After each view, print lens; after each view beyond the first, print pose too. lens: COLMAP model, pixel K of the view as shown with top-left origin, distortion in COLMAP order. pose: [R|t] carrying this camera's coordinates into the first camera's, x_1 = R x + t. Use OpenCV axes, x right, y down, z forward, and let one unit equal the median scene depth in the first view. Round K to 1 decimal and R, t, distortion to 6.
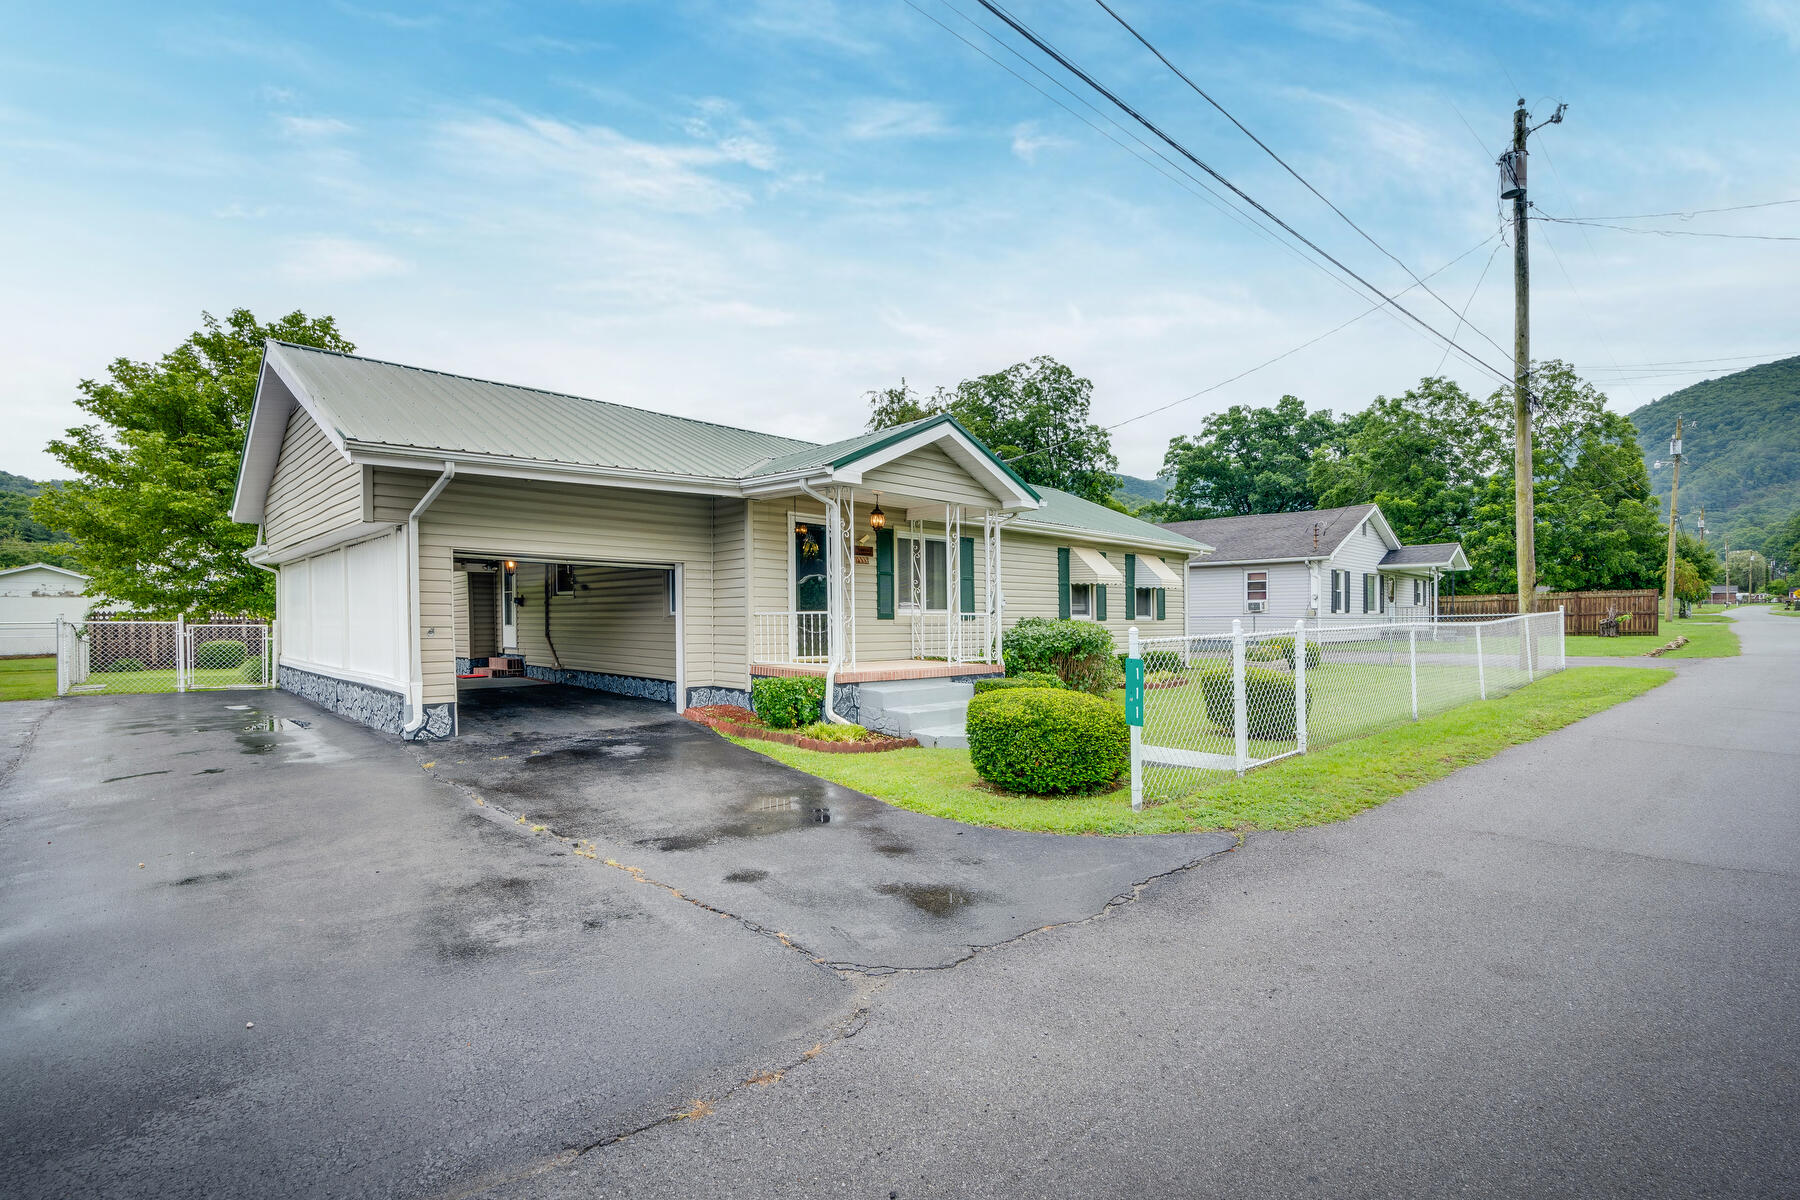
lens RADIAL K [[824.6, 0, 900.0], [0, 824.6, 600.0], [0, 0, 1]] dist [-0.000600, -0.000078]
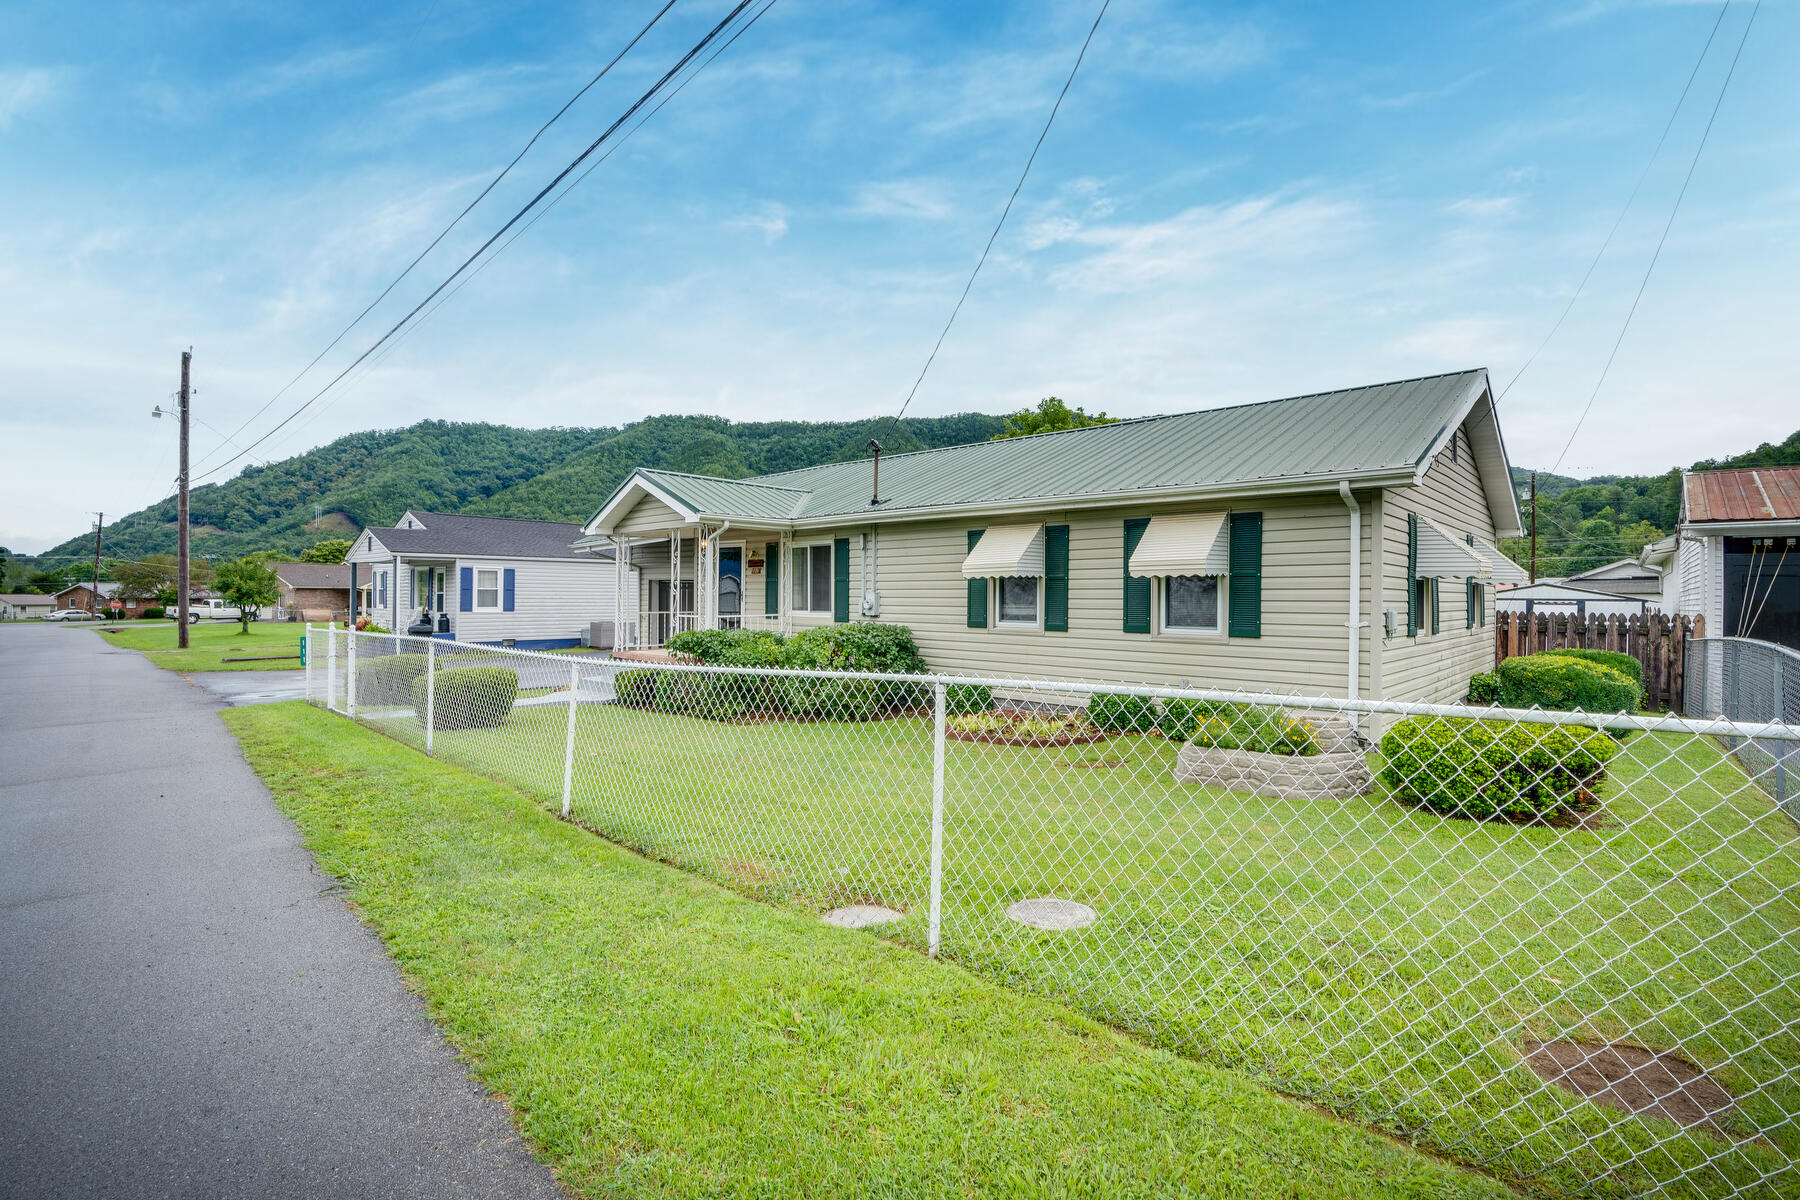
lens RADIAL K [[812.9, 0, 903.7], [0, 812.9, 583.8], [0, 0, 1]] dist [-0.002136, -0.000247]
pose [[0.050043, -0.026190, -0.998404, 1.193633], [0.007518, 0.999638, -0.025845, 0.004633], [0.998719, -0.006212, 0.050222, 1.157165]]
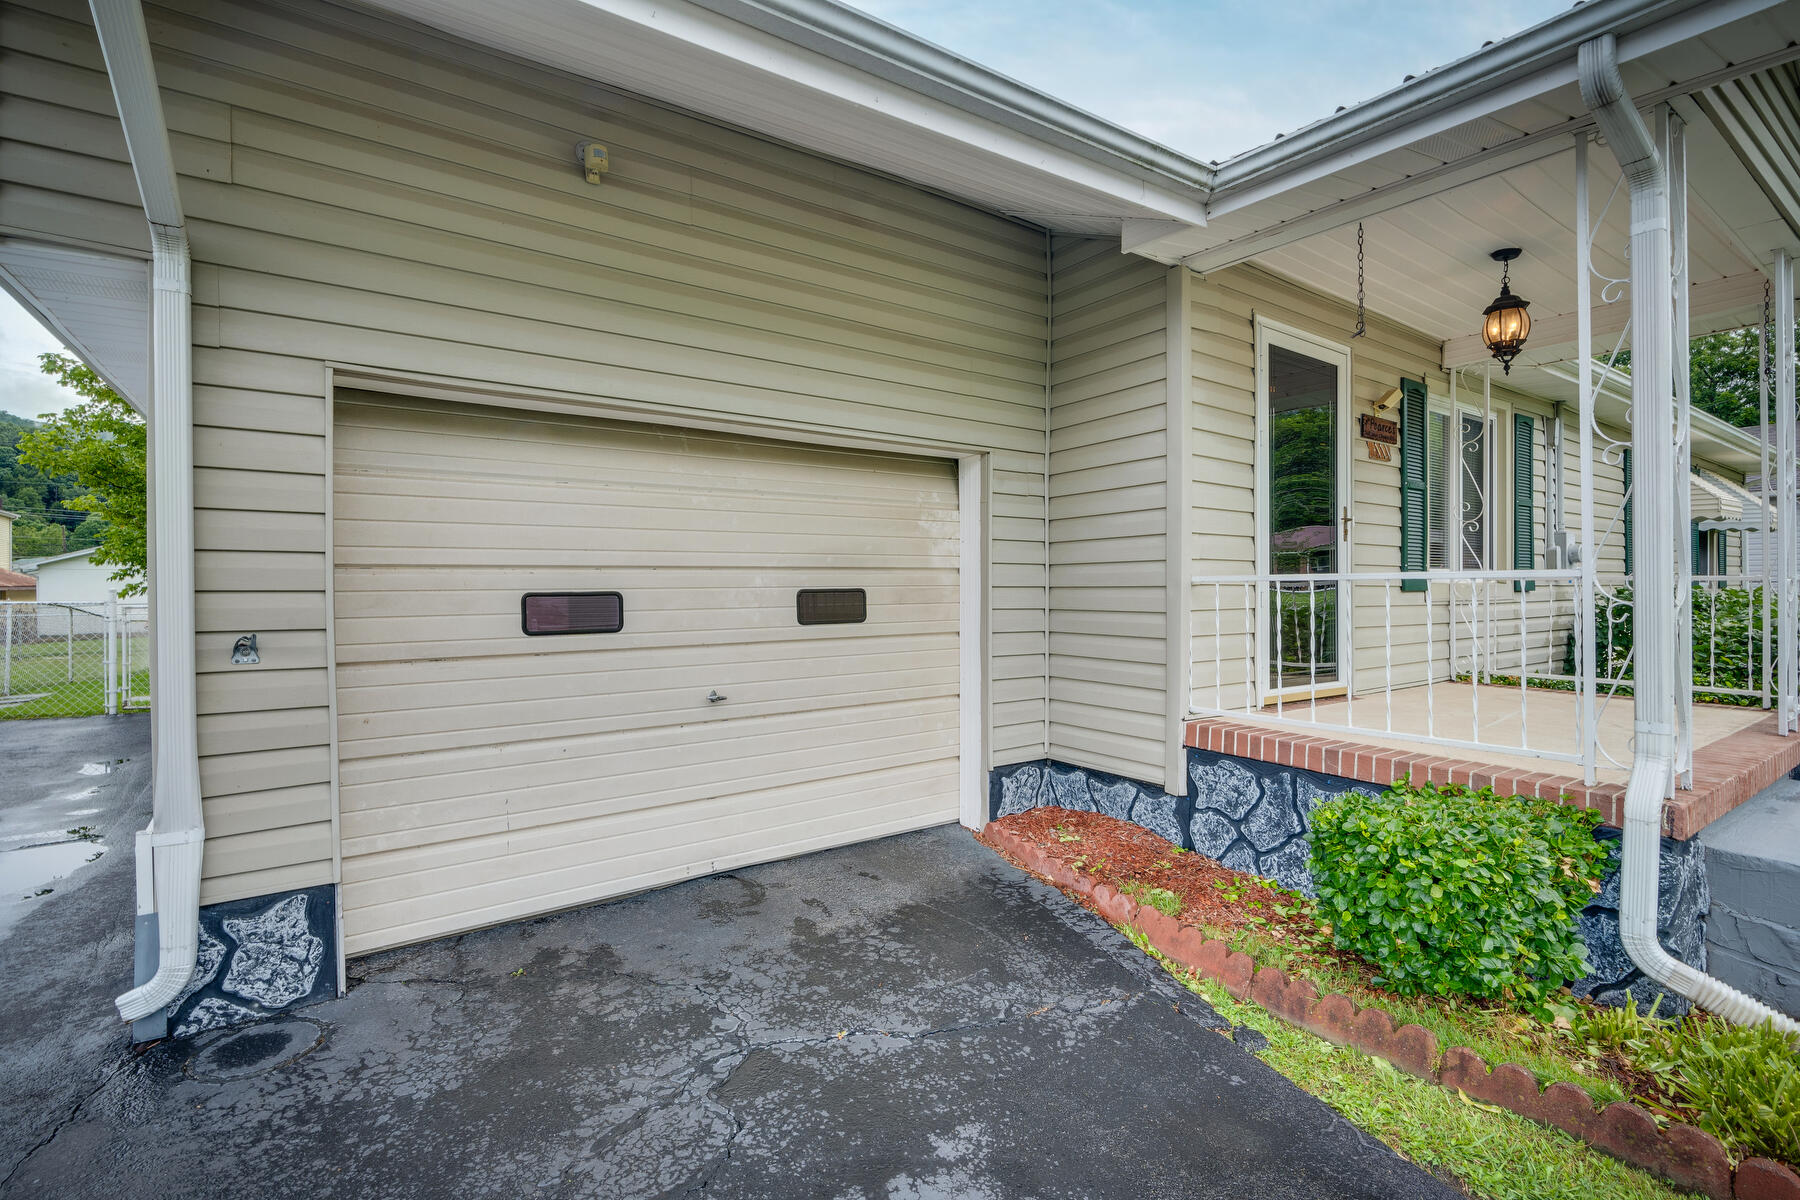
lens RADIAL K [[812.9, 0, 903.7], [0, 812.9, 583.8], [0, 0, 1]] dist [-0.002136, -0.000247]
pose [[0.987177, -0.005386, -0.159537, -0.215910], [0.007527, 0.999890, 0.012818, 0.011224], [0.159450, -0.013855, 0.987109, 0.552686]]
